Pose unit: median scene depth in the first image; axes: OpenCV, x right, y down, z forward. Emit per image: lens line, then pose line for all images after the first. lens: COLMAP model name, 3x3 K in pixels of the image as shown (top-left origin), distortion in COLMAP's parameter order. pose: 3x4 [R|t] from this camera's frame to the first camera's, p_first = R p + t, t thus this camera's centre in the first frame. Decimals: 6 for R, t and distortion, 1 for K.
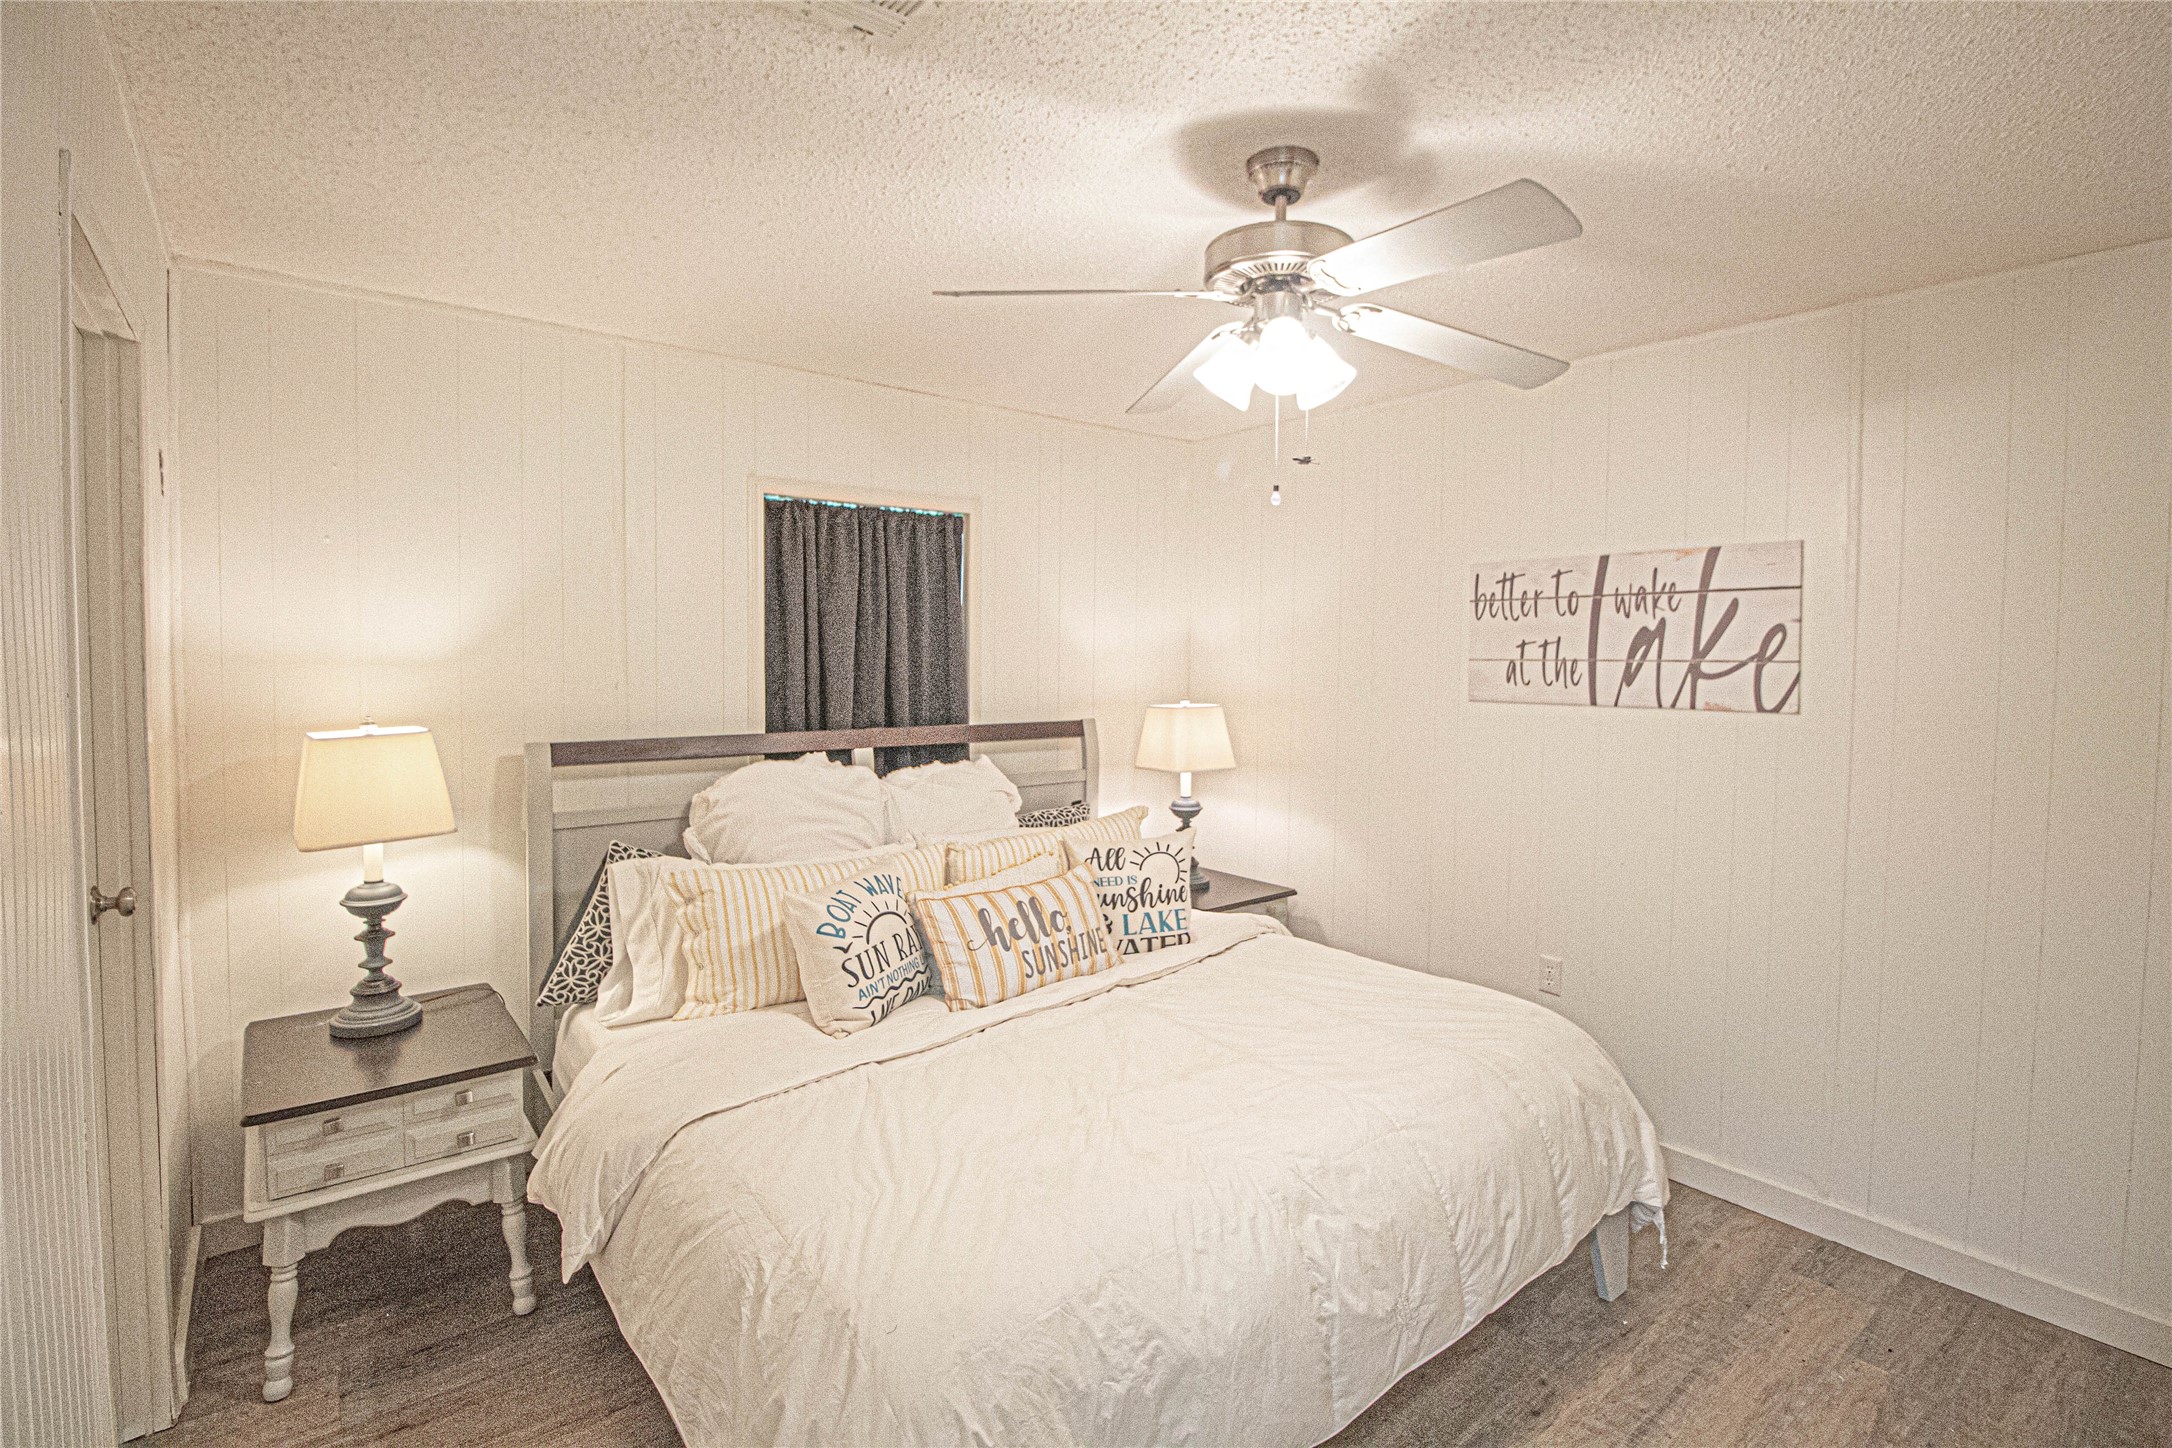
lens RADIAL K [[1041.6, 0, 1091.9], [0, 1041.6, 672.1], [0, 0, 1]] dist [0.003731, -0.014341]
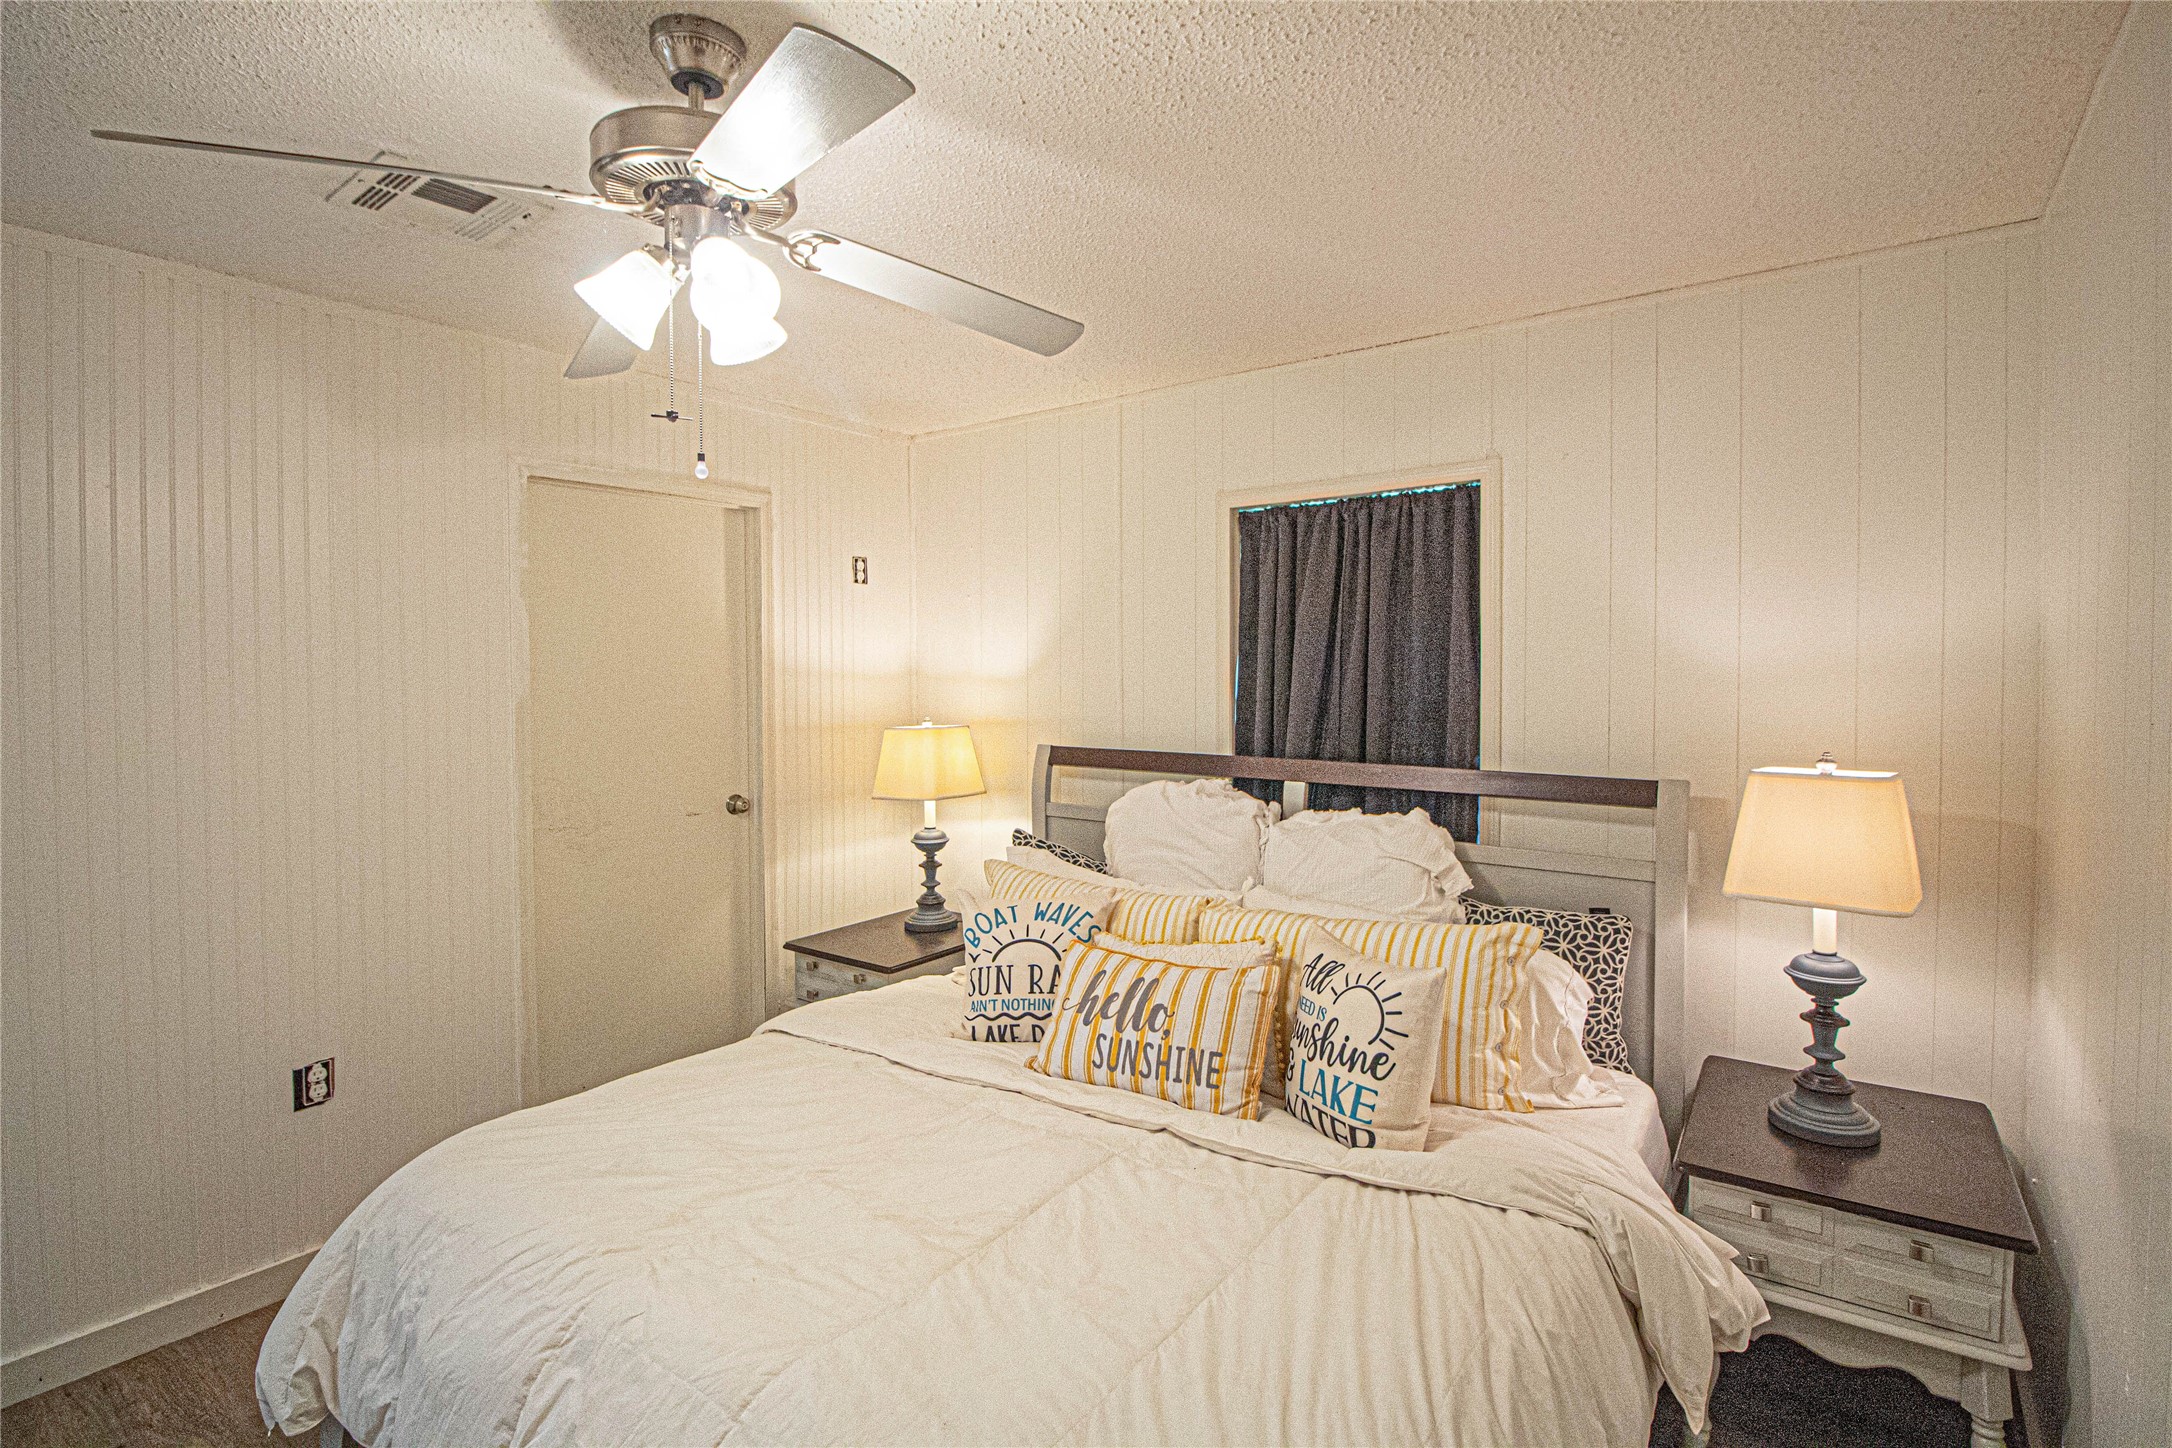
lens RADIAL K [[1026.5, 0, 1095.2], [0, 1026.5, 689.6], [0, 0, 1]] dist [0.009999, -0.020715]
pose [[0.256366, 0.015422, -0.966457, 0.637596], [-0.016268, 0.999800, 0.011639, -0.011568], [0.966443, 0.012739, 0.256566, 0.701670]]
